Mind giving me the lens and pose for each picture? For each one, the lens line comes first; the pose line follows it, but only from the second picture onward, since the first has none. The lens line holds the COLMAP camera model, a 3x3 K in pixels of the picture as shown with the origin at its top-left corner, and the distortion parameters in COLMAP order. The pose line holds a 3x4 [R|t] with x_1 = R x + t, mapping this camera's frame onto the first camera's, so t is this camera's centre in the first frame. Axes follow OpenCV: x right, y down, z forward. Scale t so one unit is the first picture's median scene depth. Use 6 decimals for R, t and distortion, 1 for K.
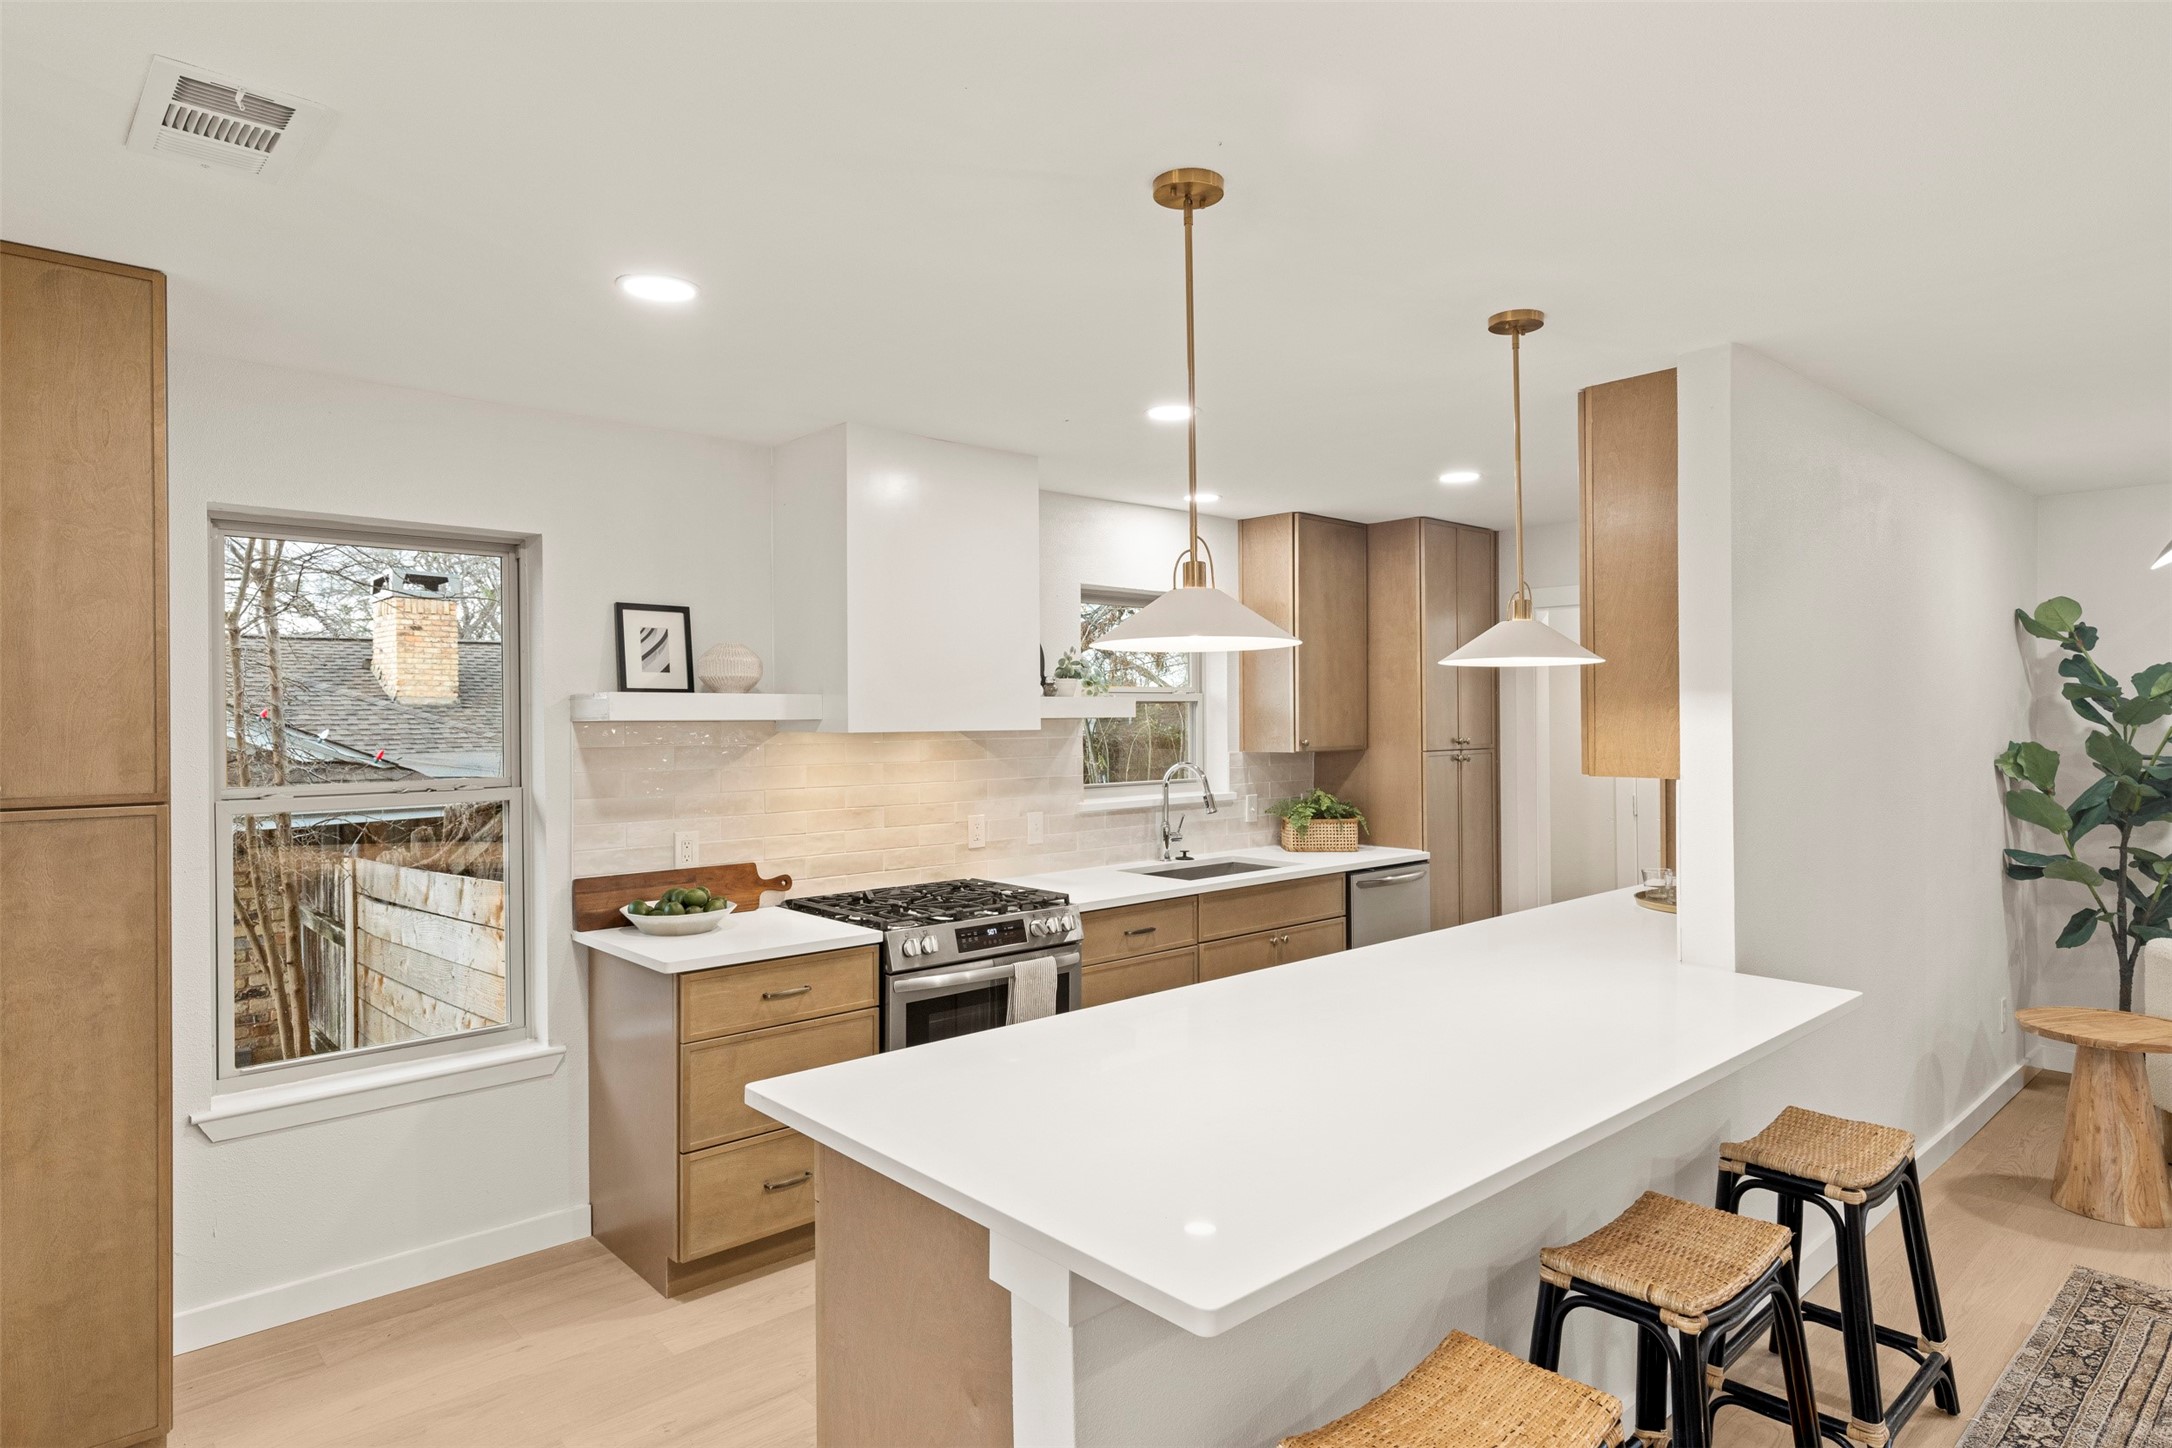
lens RADIAL K [[1212.2, 0, 1086.0], [0, 1212.2, 724.0], [0, 0, 1]] dist [-0.000584, -0.000133]
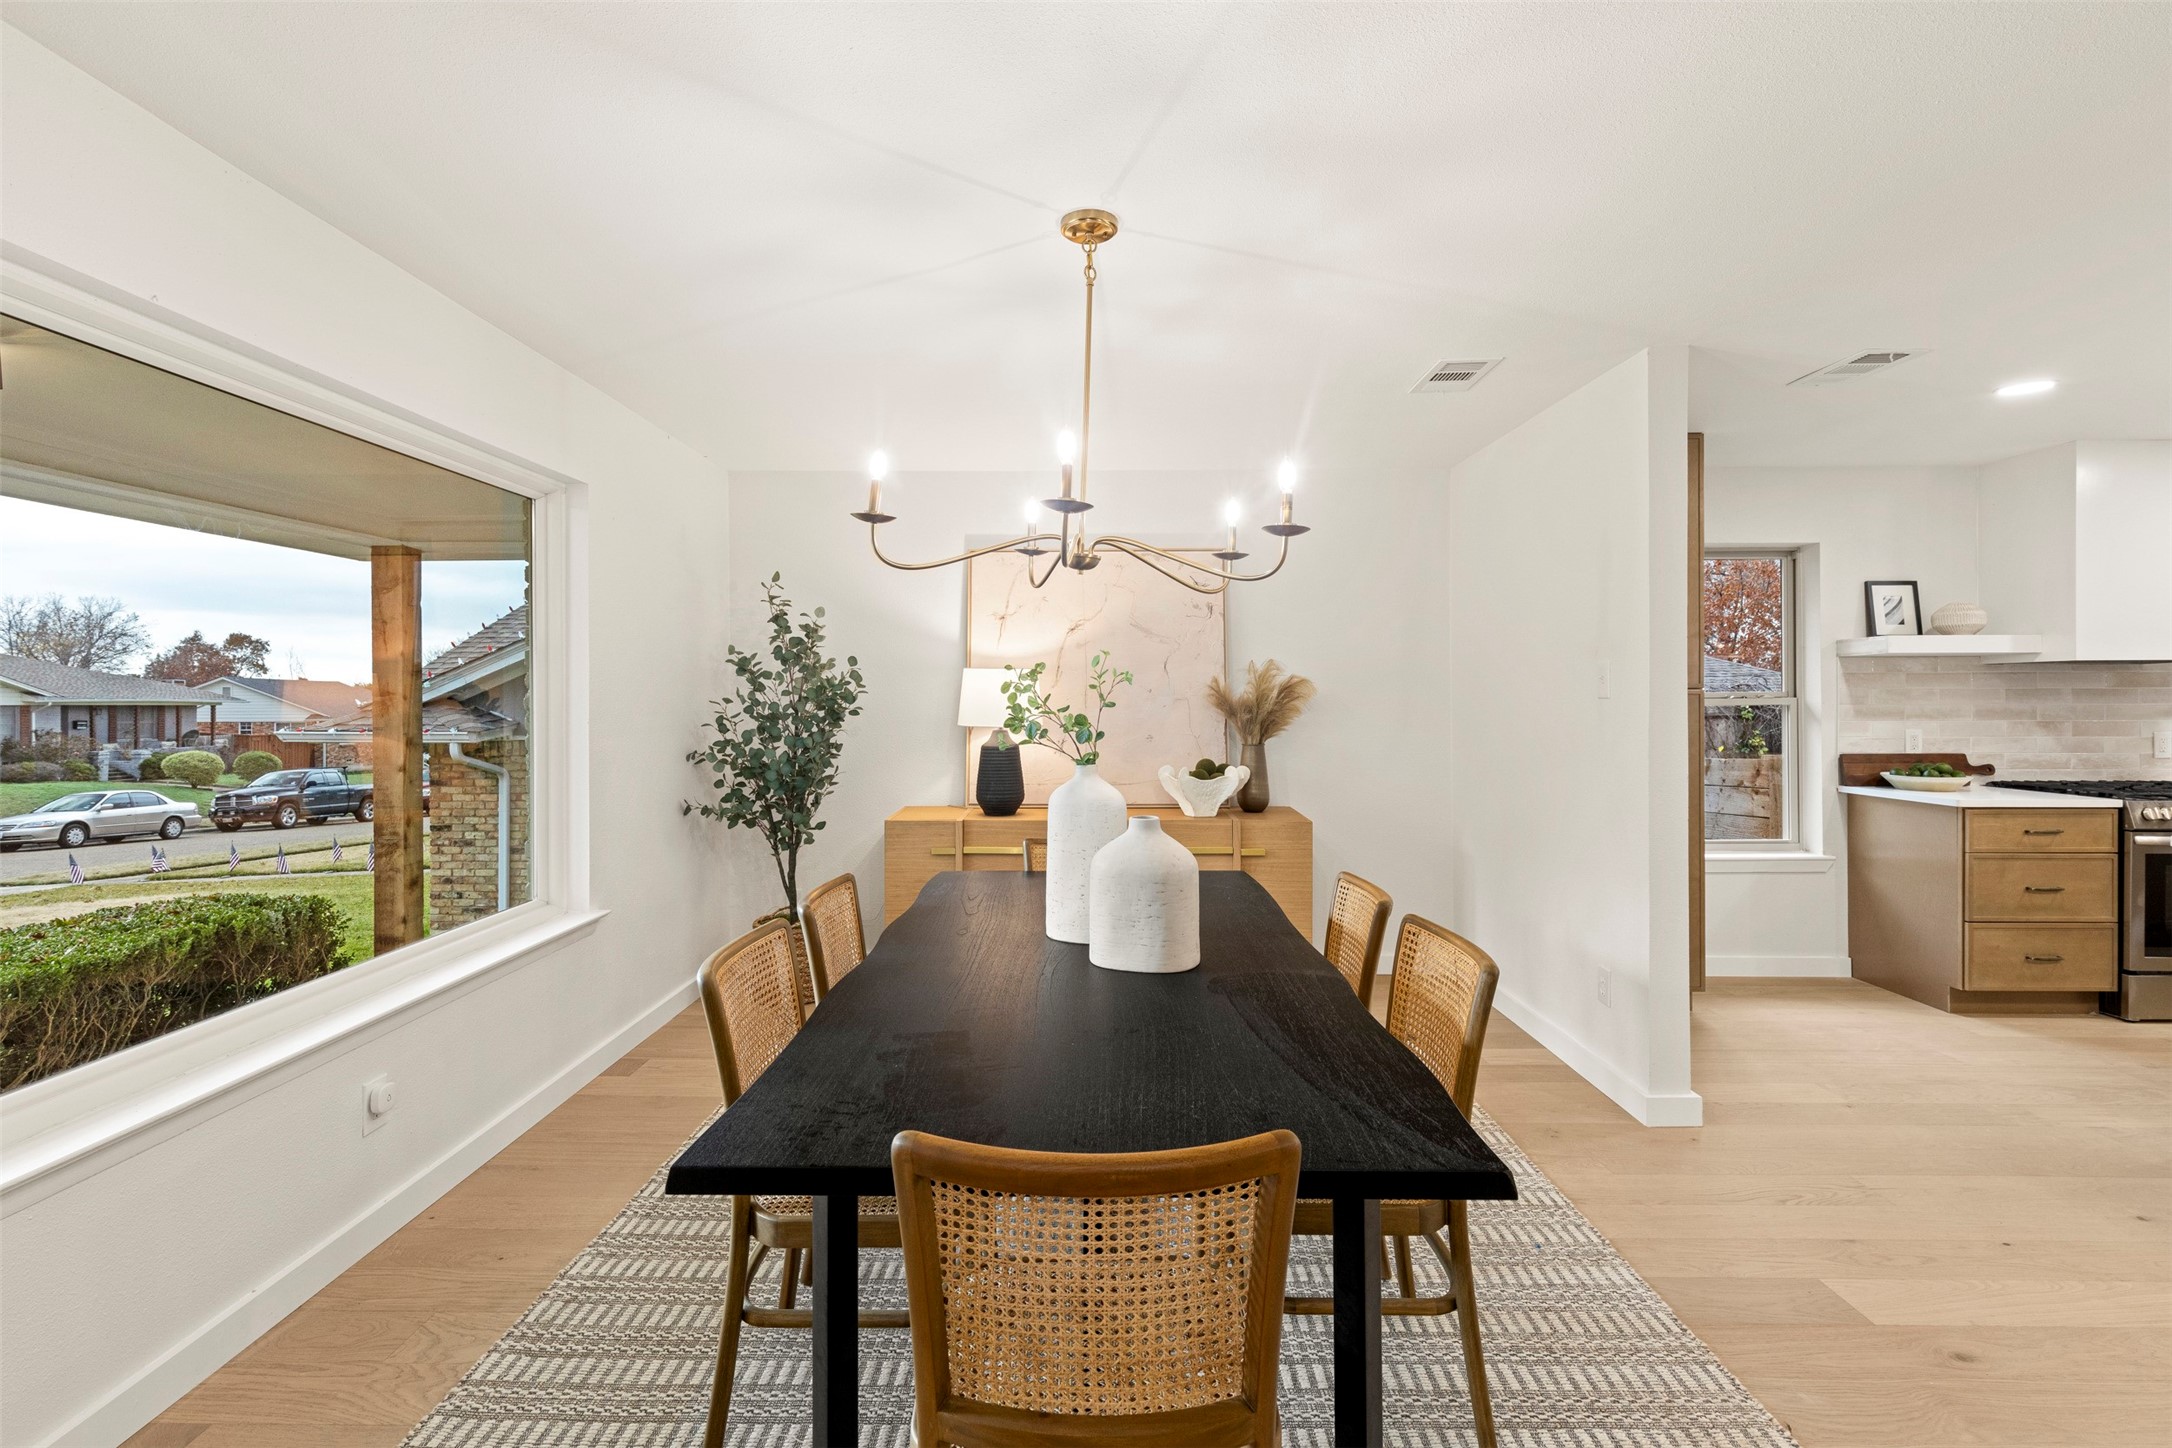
lens RADIAL K [[998.8, 0, 1087.0], [0, 998.8, 709.2], [0, 0, 1]] dist [0.017999, 0.000408]
pose [[0.738013, 0.010623, -0.674703, -0.253423], [-0.005058, 0.999935, 0.010212, 0.058788], [0.674768, -0.004124, 0.738018, -0.664588]]
